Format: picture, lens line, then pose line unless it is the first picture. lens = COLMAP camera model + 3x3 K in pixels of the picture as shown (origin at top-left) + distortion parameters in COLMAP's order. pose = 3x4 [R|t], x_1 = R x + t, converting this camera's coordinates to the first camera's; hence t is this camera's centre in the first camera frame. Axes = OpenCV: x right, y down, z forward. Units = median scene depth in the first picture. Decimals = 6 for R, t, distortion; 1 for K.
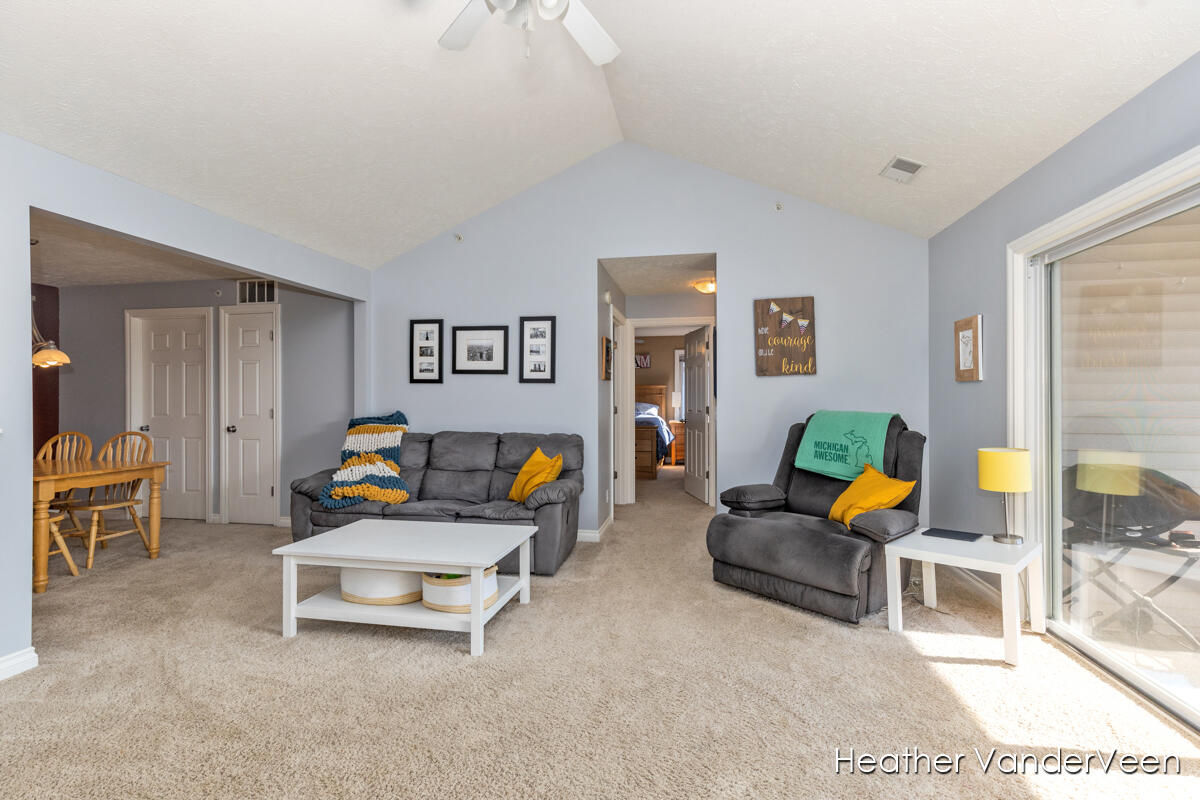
lens RADIAL K [[545.8, 0, 597.2], [0, 545.8, 398.9], [0, 0, 1]] dist [0.005610, 0.000659]
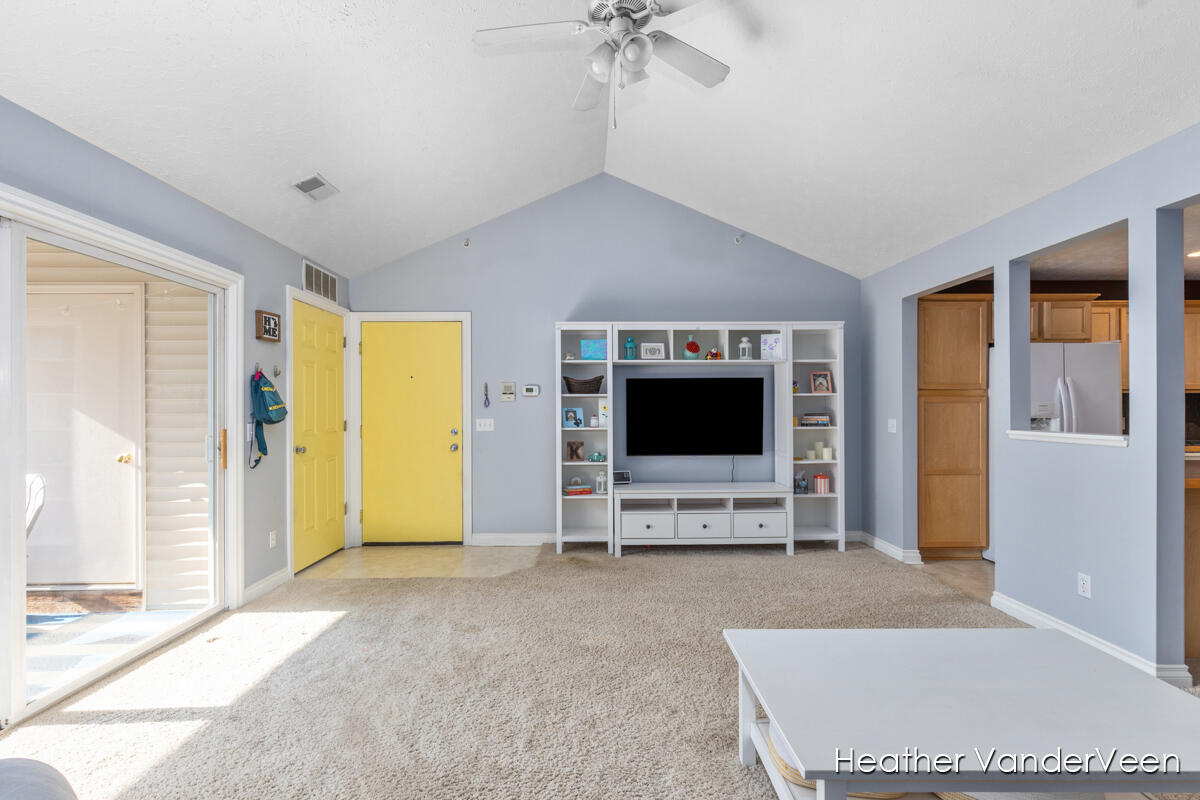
lens RADIAL K [[545.8, 0, 601.0], [0, 545.8, 402.5], [0, 0, 1]] dist [0.005610, 0.000659]
pose [[-0.977153, 0.001225, -0.212533, 0.073887], [0.003221, 0.999954, -0.009047, -0.004434], [0.212512, -0.009525, -0.977112, 1.015102]]
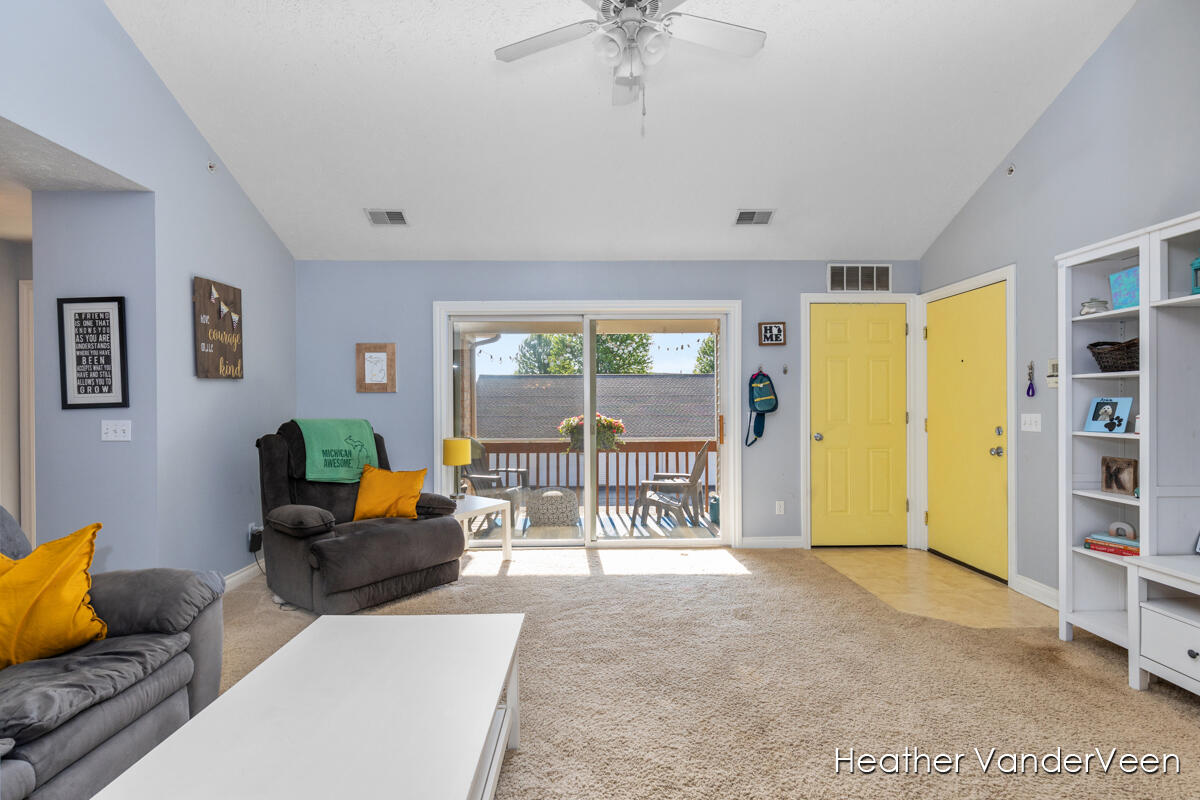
lens RADIAL K [[584.6, 0, 596.6], [0, 584.6, 404.7], [0, 0, 1]] dist [-0.000013, 0.000424]
pose [[-0.206212, -0.000883, 0.978507, -0.624760], [0.008297, 0.999962, 0.002651, -0.002025], [-0.978472, 0.008666, -0.206197, 0.636368]]
